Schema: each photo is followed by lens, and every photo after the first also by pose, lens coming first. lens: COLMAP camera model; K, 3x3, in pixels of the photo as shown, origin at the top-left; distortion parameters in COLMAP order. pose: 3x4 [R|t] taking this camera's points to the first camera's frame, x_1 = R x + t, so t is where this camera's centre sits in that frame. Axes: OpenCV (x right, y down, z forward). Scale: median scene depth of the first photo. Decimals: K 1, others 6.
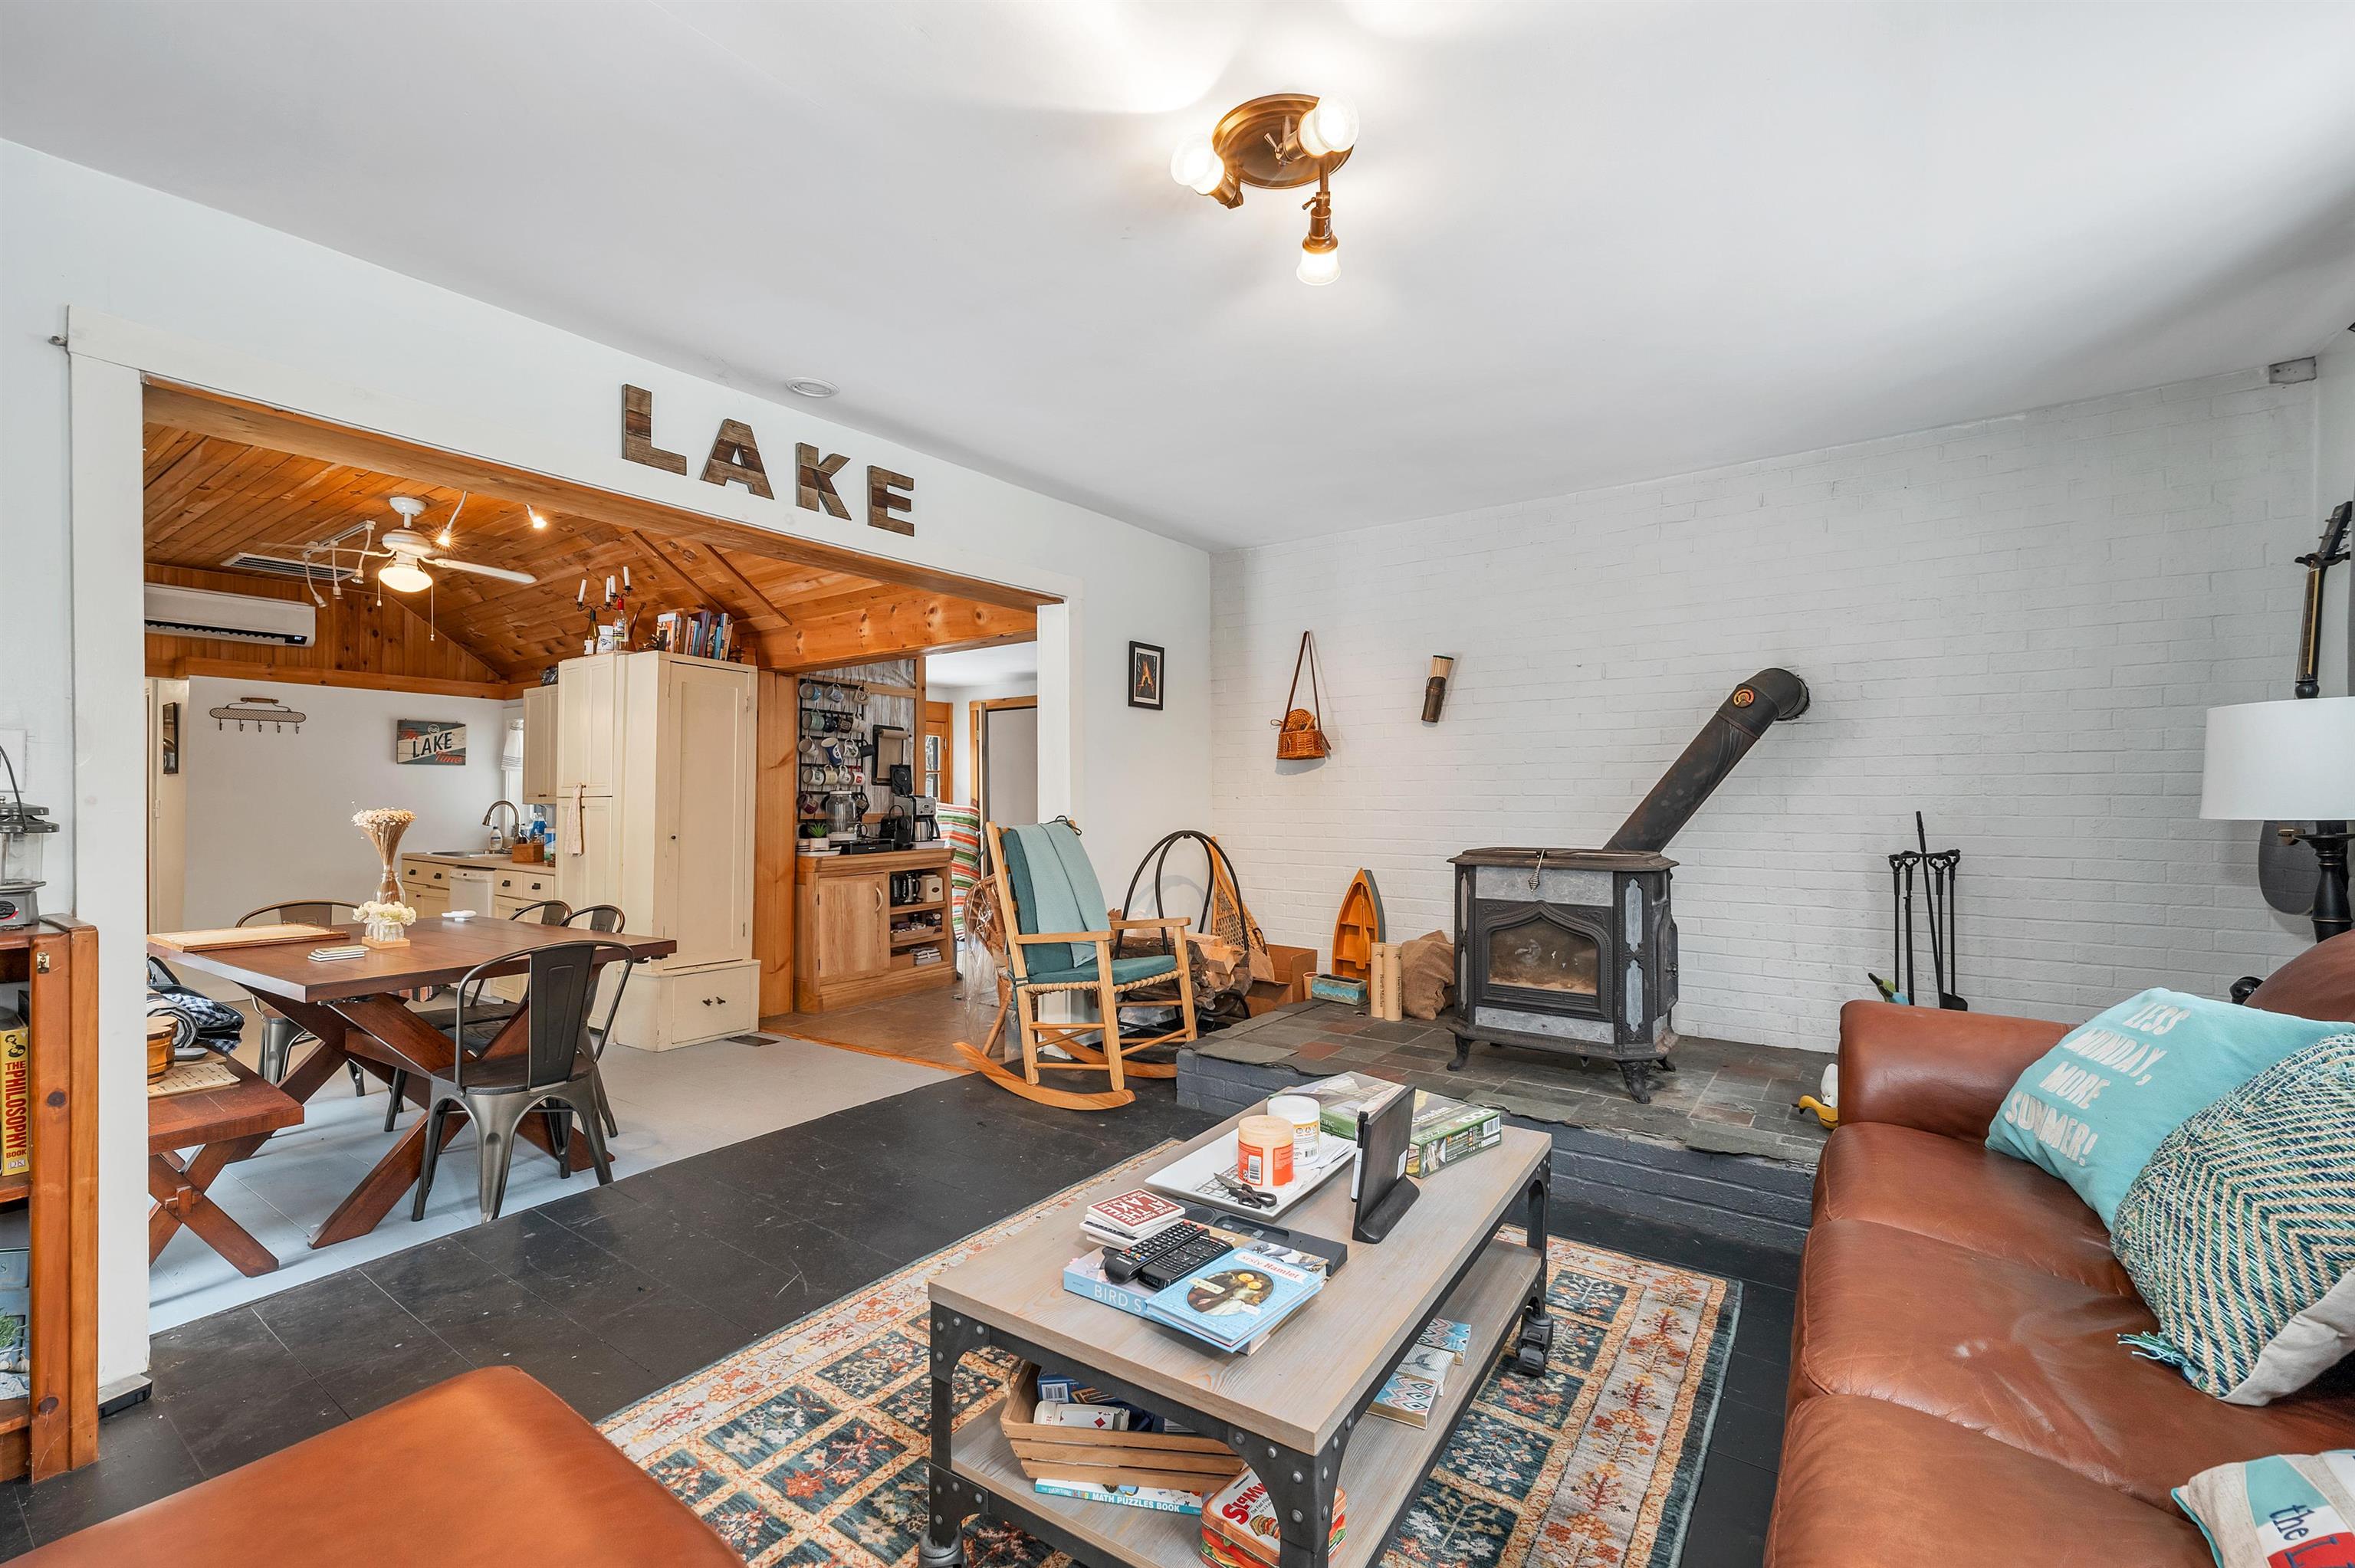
lens RADIAL K [[986.5, 0, 1151.2], [0, 986.5, 797.1], [0, 0, 1]] dist [-0.002358, -0.000108]
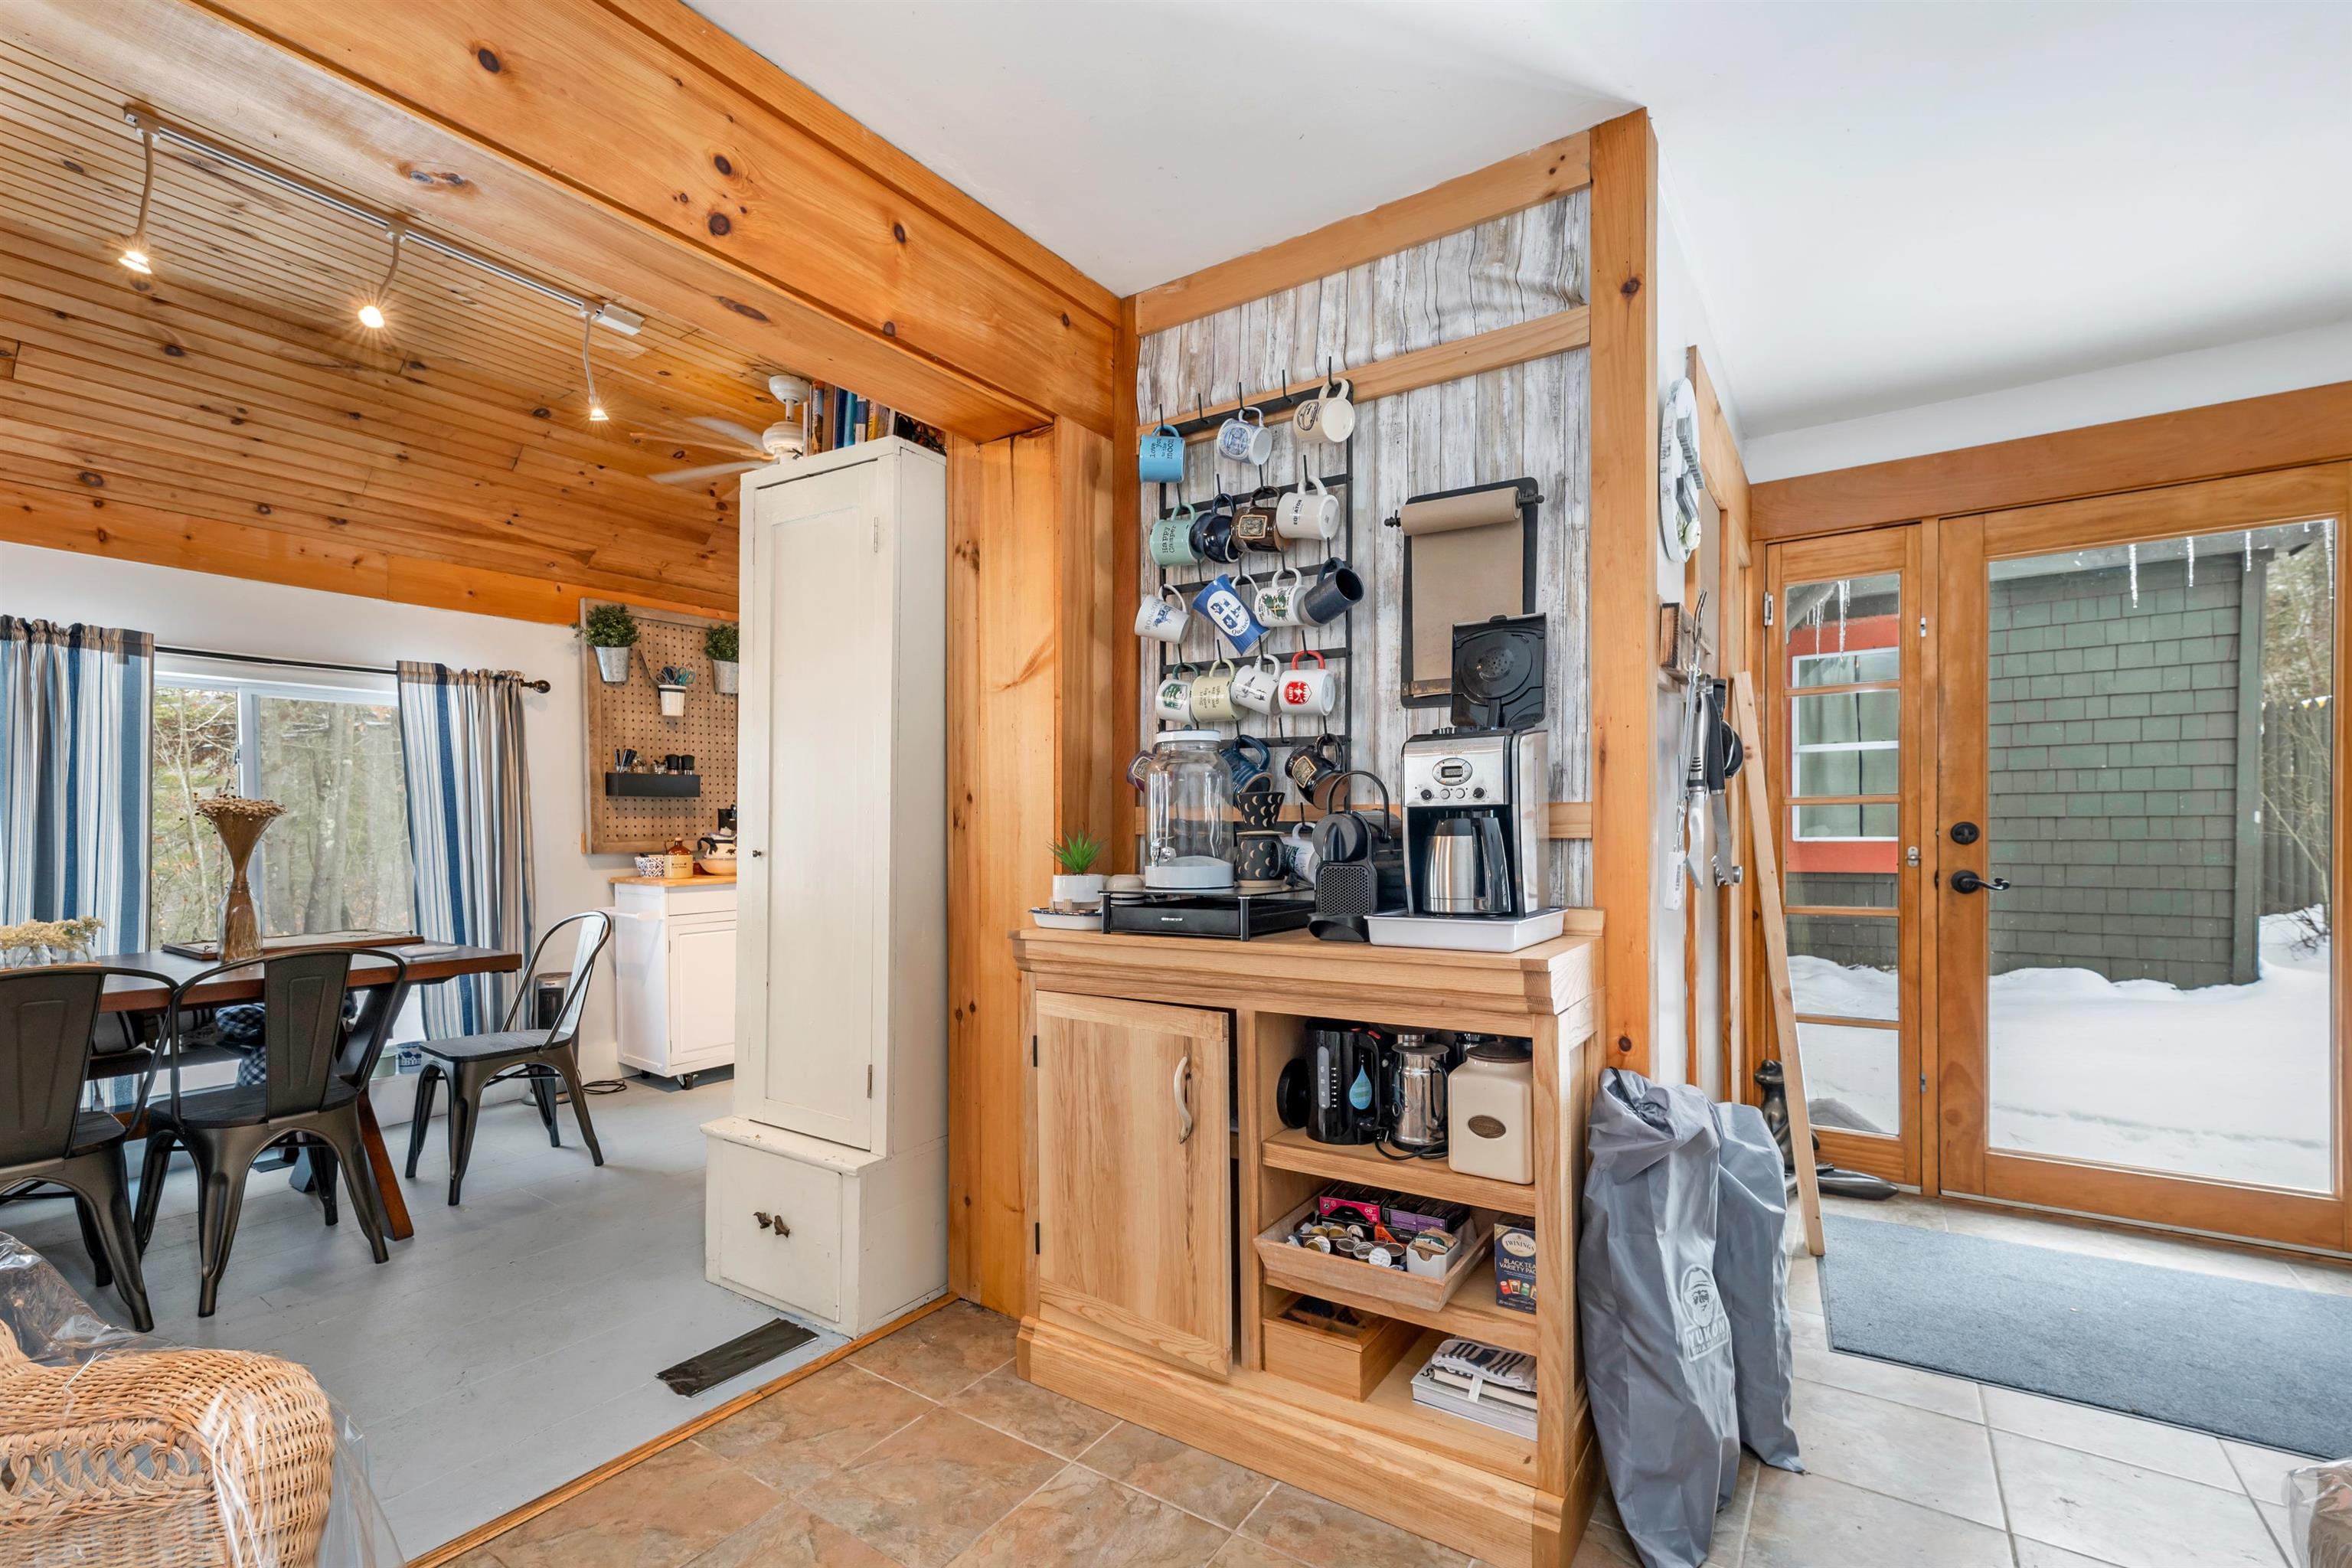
lens RADIAL K [[994.2, 0, 1182.9], [0, 994.2, 842.3], [0, 0, 1]] dist [0.002788, 0.000702]
pose [[0.042054, 0.023312, -0.998843, 0.012289], [0.012139, 0.999642, 0.023842, 0.020234], [0.999042, -0.013128, 0.041756, 0.932223]]
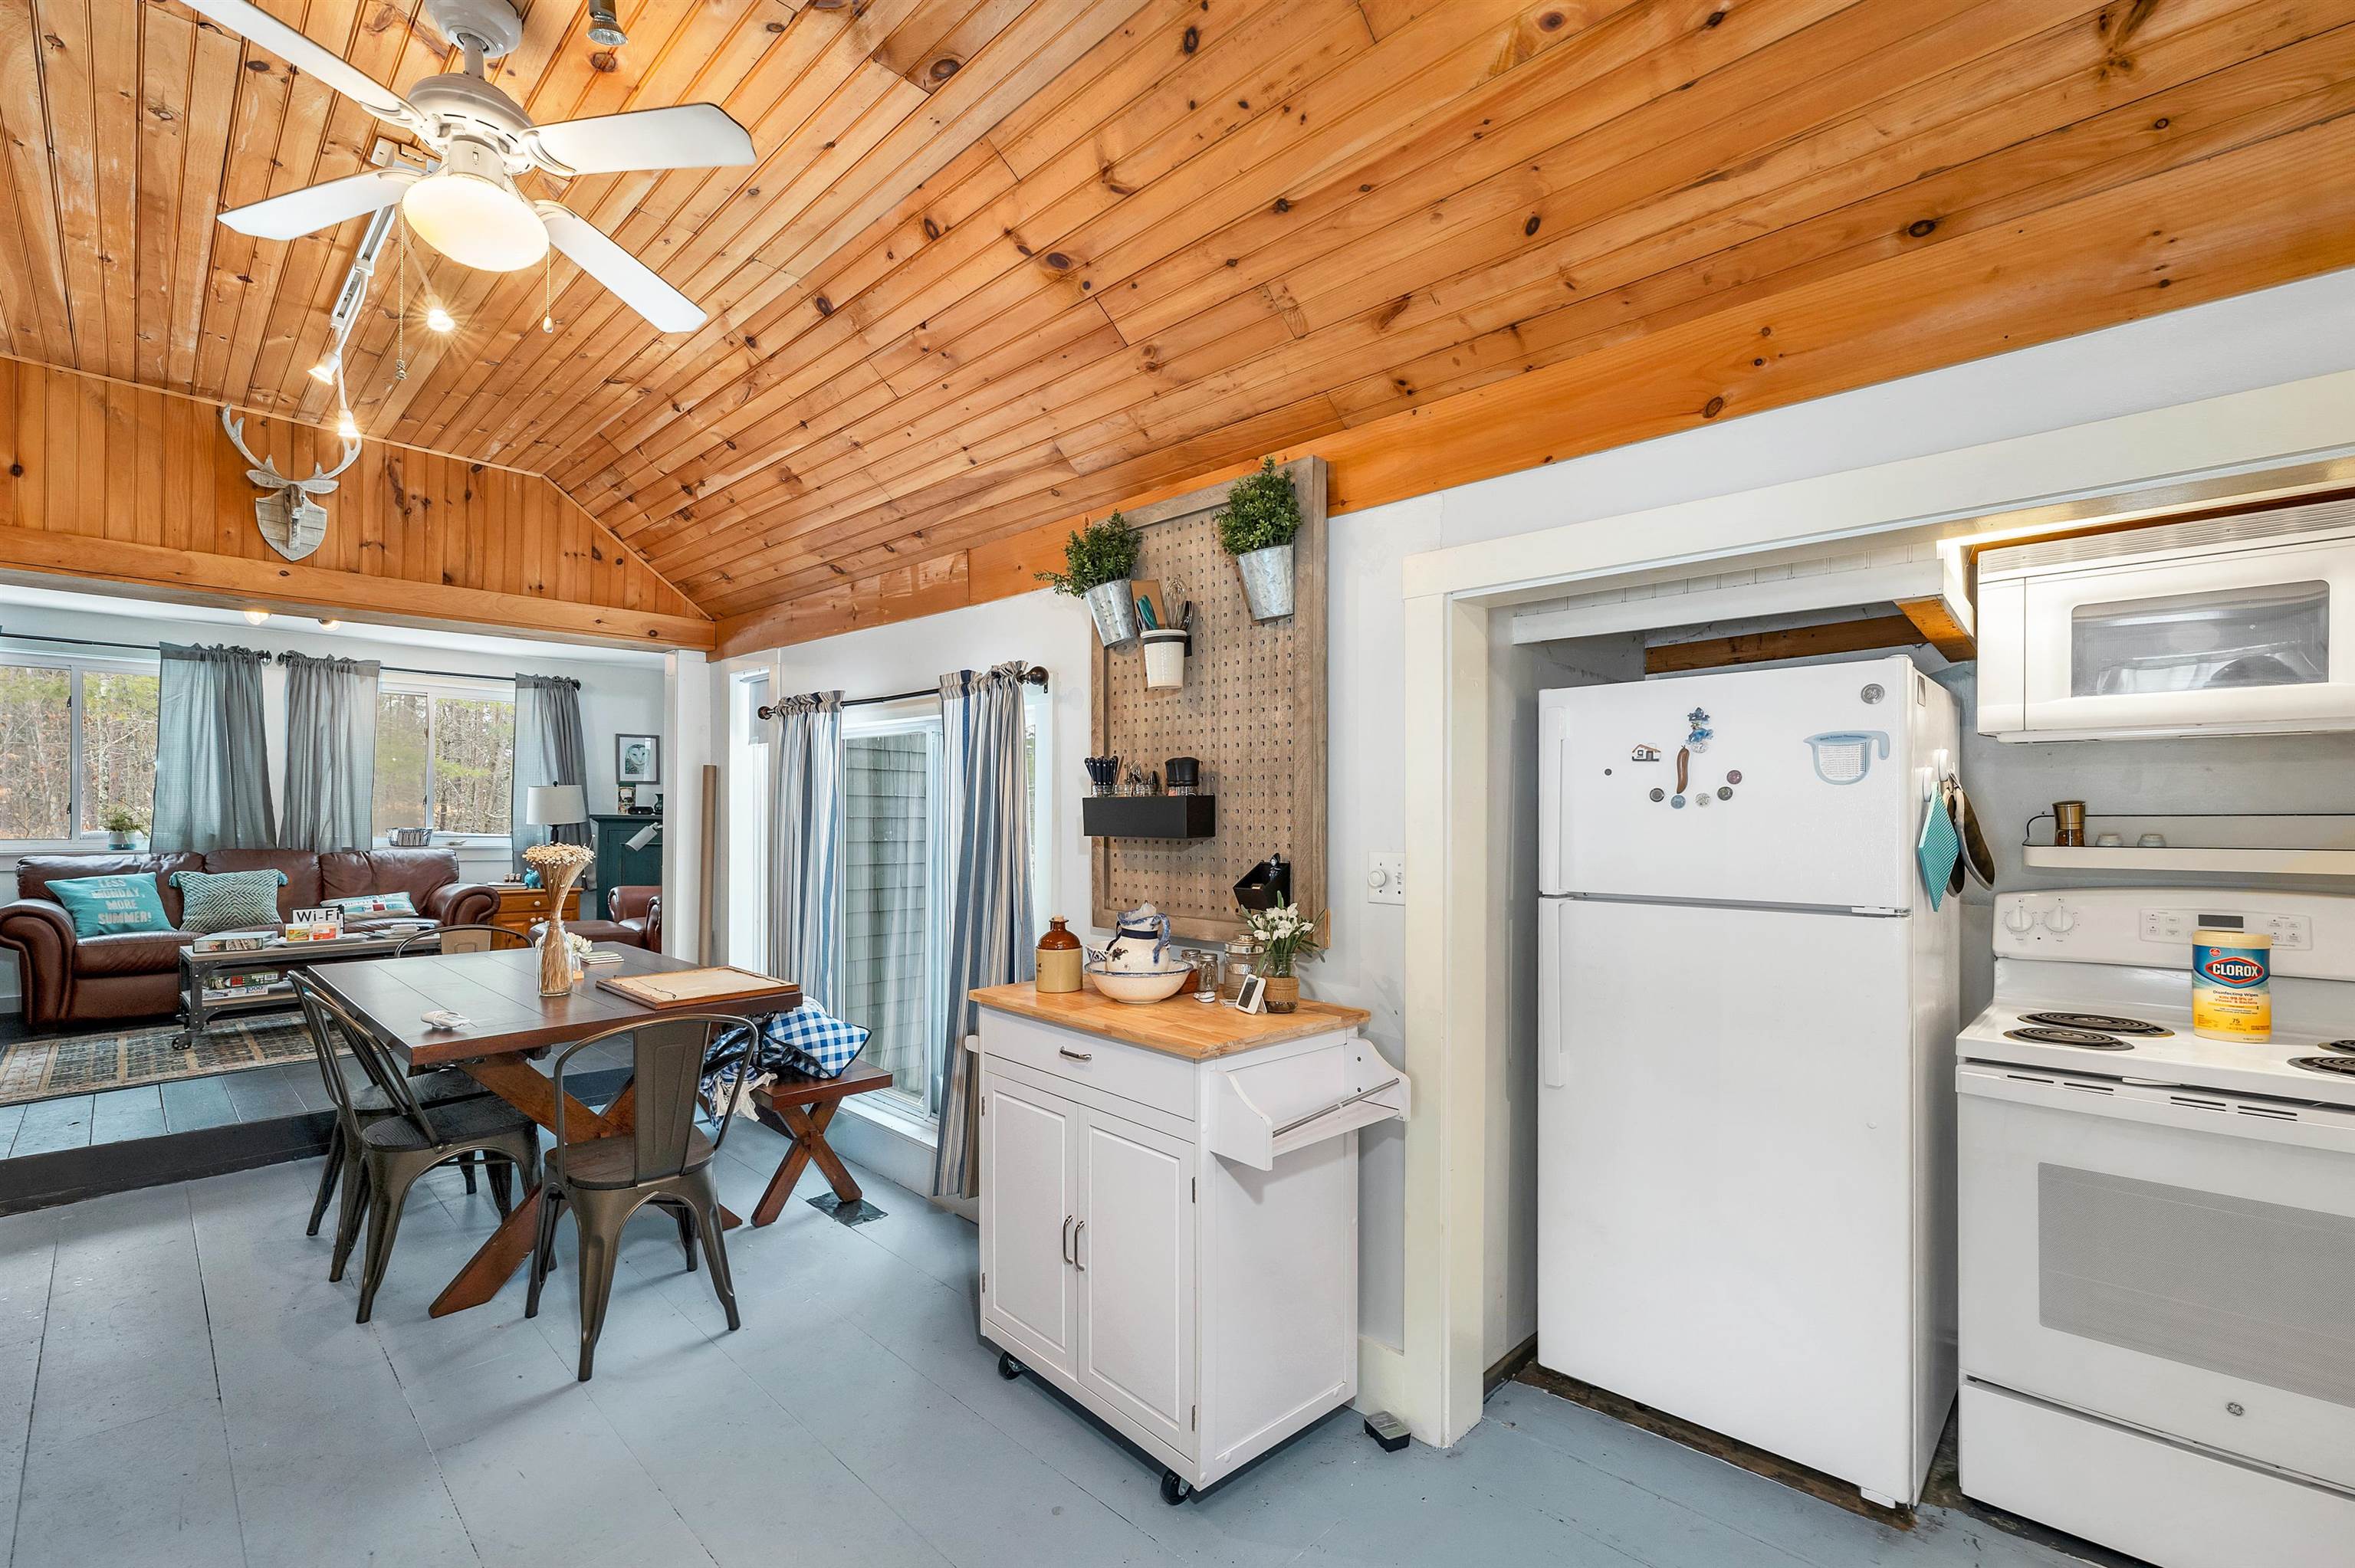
lens RADIAL K [[1021.5, 0, 1183.9], [0, 1021.5, 819.7], [0, 0, 1]] dist [0.003636, 0.000491]
pose [[-0.992588, -0.002577, 0.121501, -0.792027], [-0.002114, 0.999990, 0.003941, -0.008965], [-0.121510, 0.003655, -0.992583, 0.990522]]
